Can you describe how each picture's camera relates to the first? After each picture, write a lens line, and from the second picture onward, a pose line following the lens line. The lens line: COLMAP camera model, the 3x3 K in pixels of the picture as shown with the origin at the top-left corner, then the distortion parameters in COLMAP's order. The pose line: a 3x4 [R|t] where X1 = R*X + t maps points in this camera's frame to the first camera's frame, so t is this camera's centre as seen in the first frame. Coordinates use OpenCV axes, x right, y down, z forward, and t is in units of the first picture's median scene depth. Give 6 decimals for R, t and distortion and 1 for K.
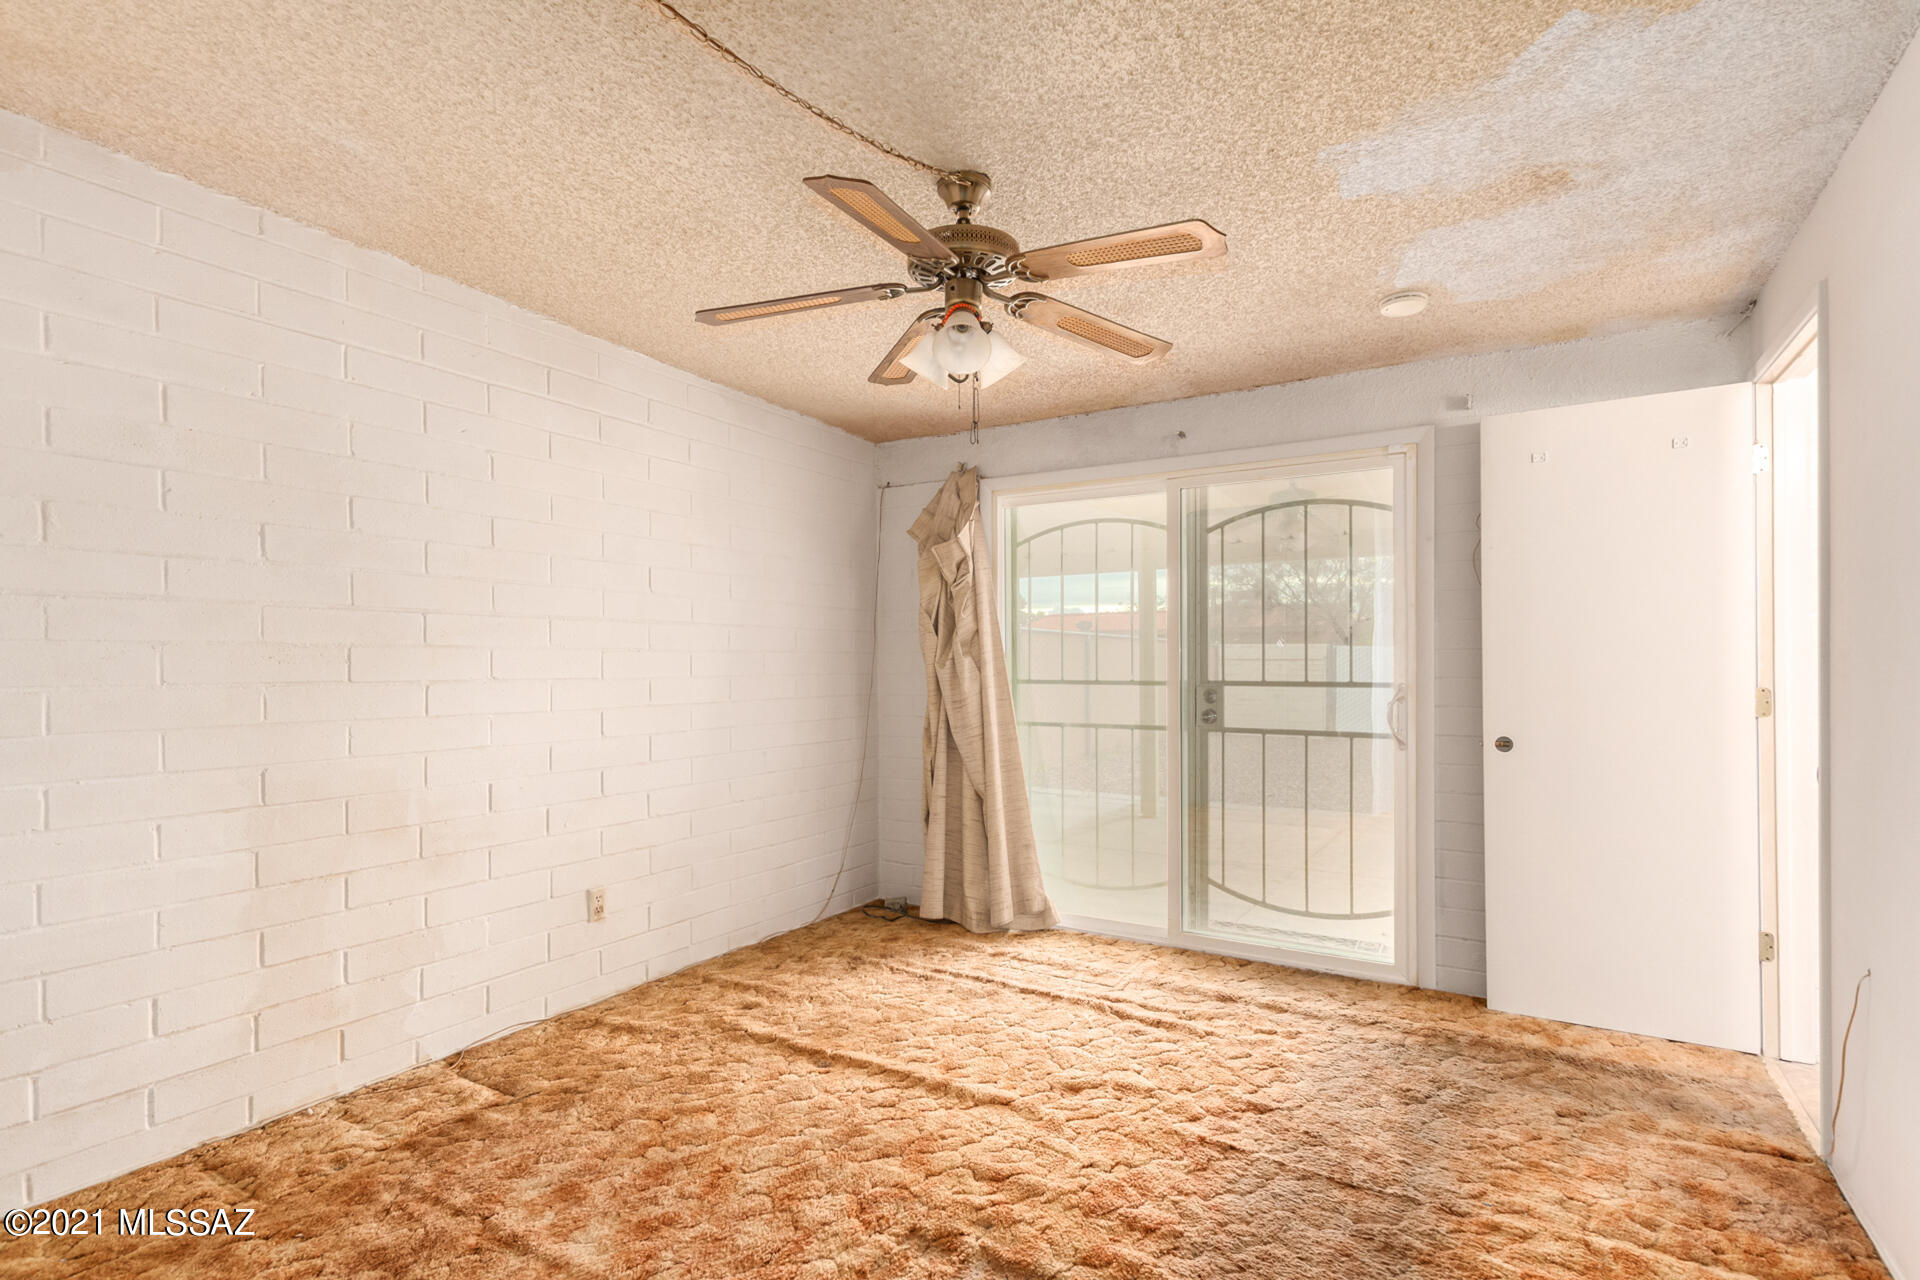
lens RADIAL K [[933.8, 0, 951.0], [0, 933.8, 655.2], [0, 0, 1]] dist [0.004912, -0.000752]
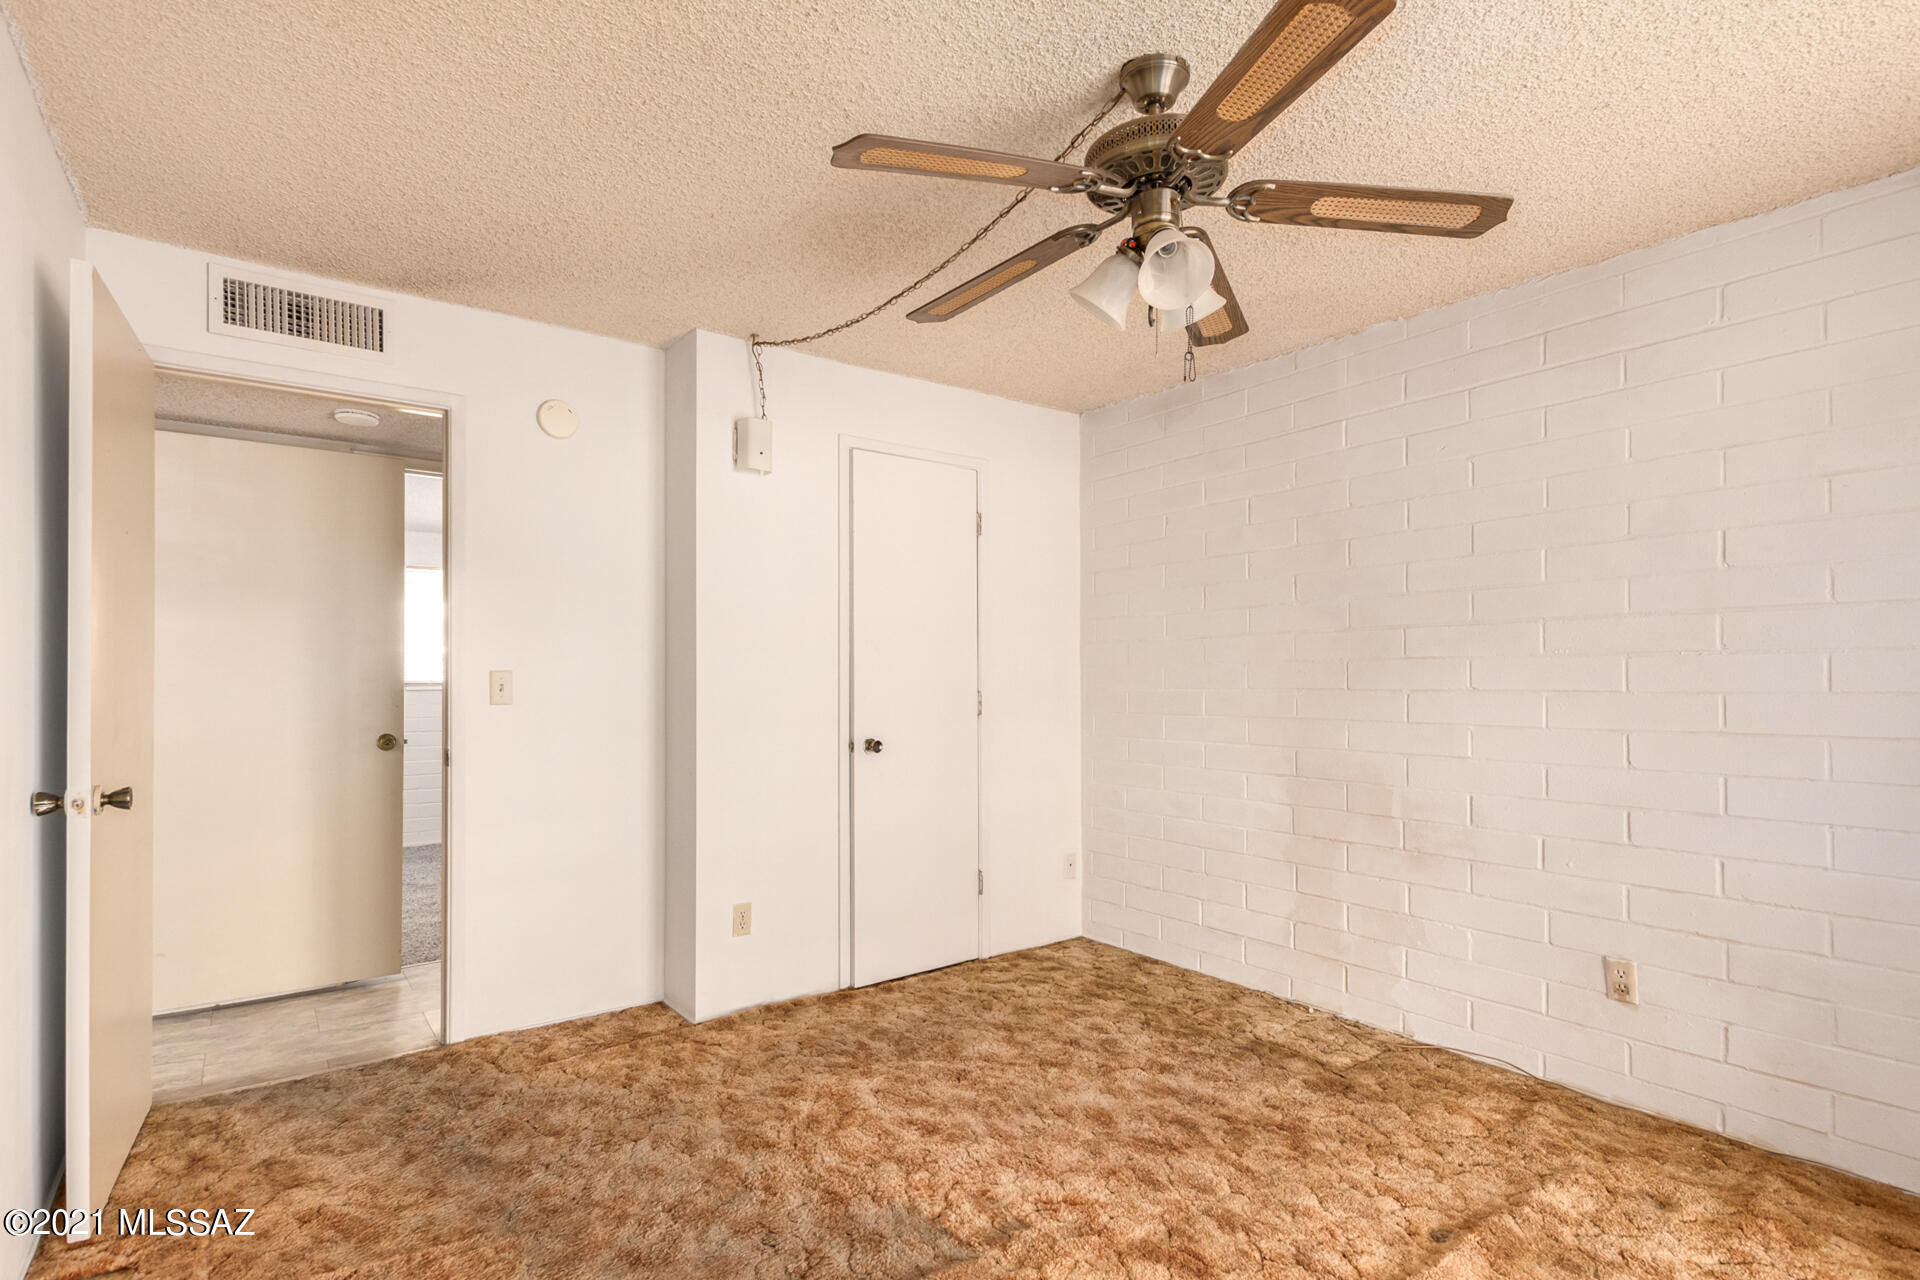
lens RADIAL K [[957.1, 0, 949.4], [0, 957.1, 666.9], [0, 0, 1]] dist [0.000267, -0.000923]
pose [[-0.395696, -0.006824, -0.918356, 0.725519], [0.015038, 0.999790, -0.013909, 0.008688], [0.918259, -0.019314, -0.395510, 1.008323]]
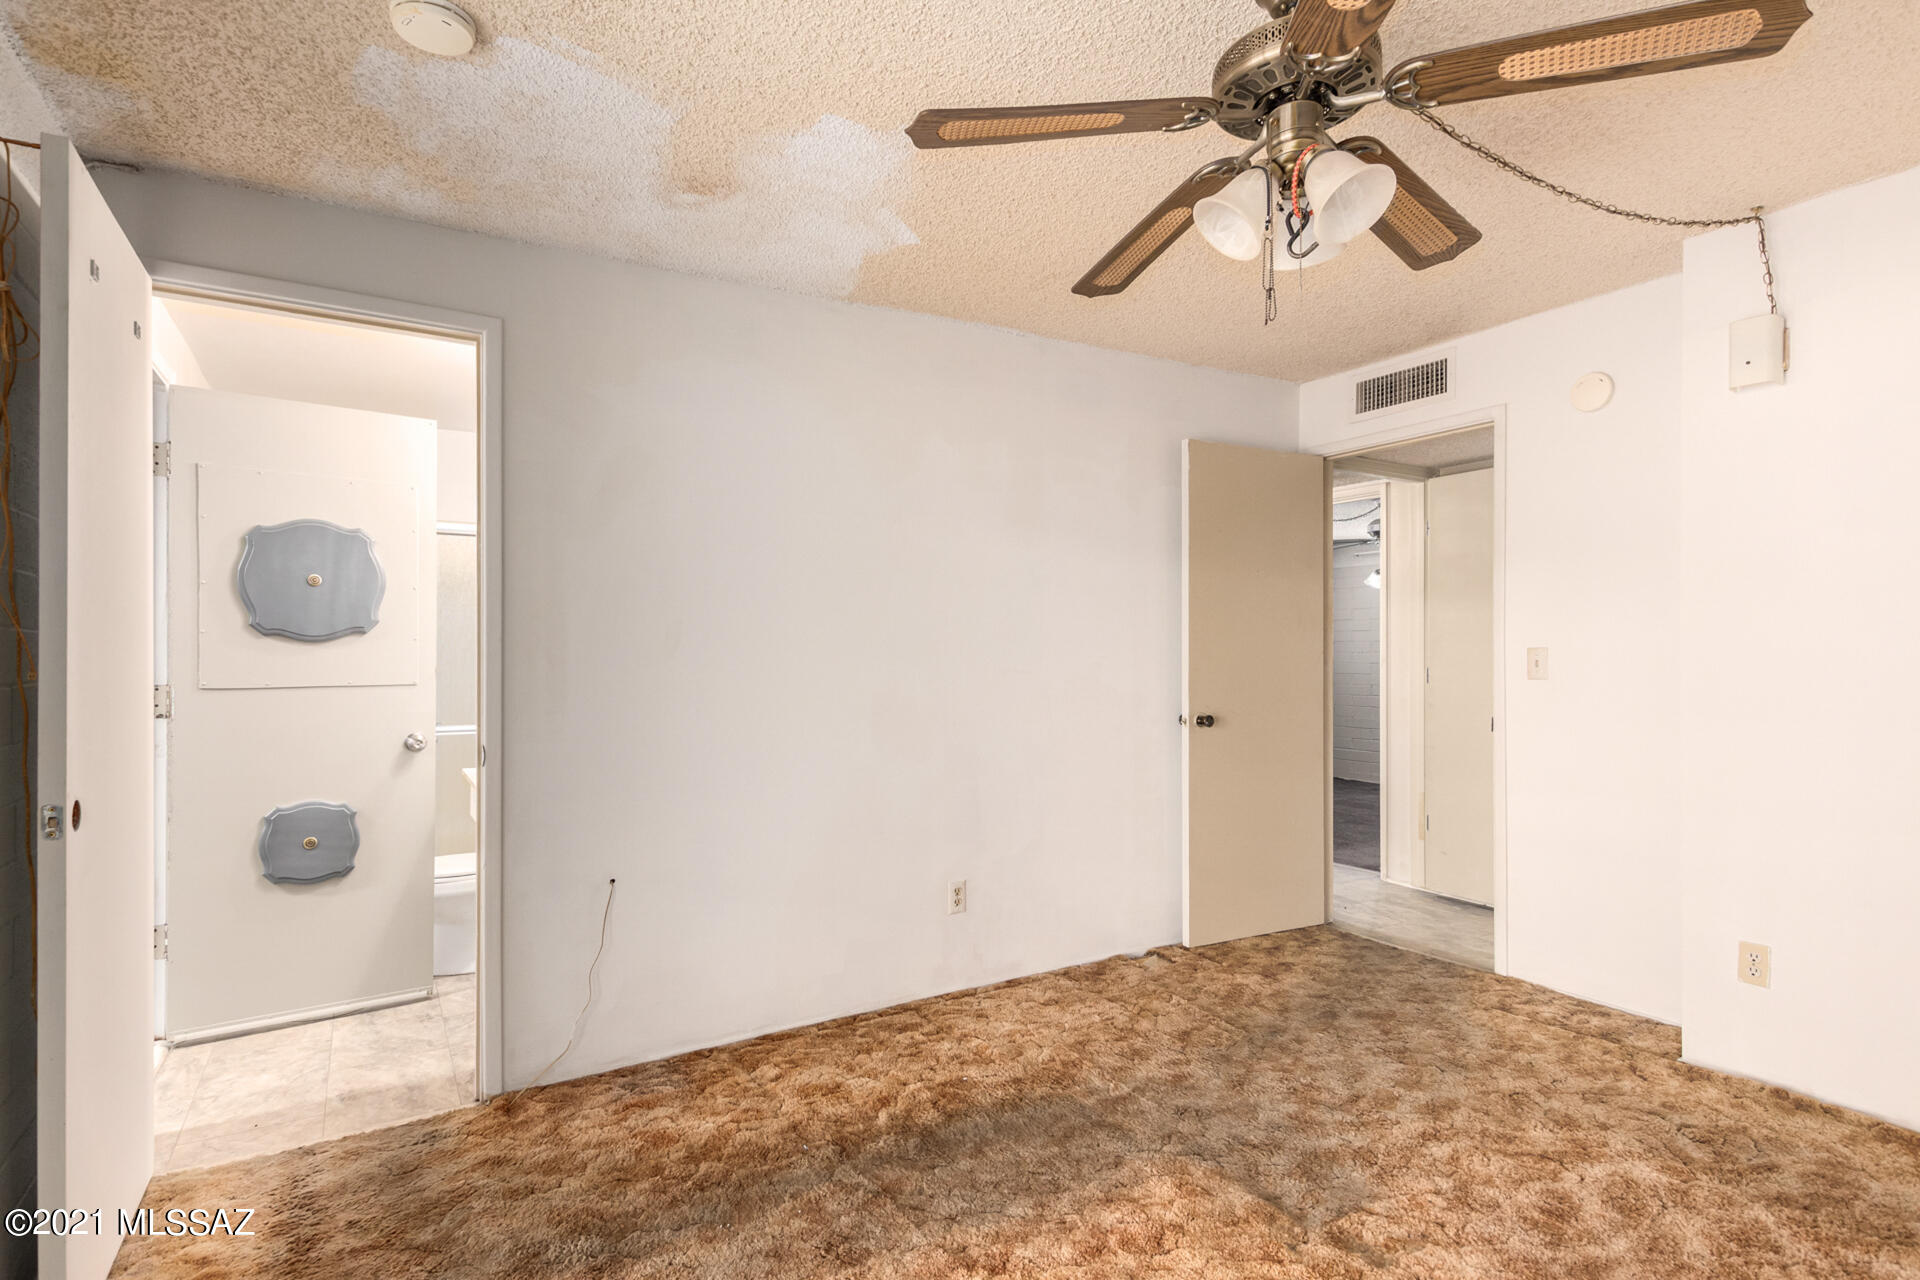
lens RADIAL K [[933.8, 0, 951.0], [0, 933.8, 655.2], [0, 0, 1]] dist [0.004912, -0.000752]
pose [[-0.886180, -0.001565, 0.463338, -0.070747], [-0.005381, 0.999962, -0.006915, 0.010417], [-0.463309, -0.008621, -0.886155, 1.519668]]
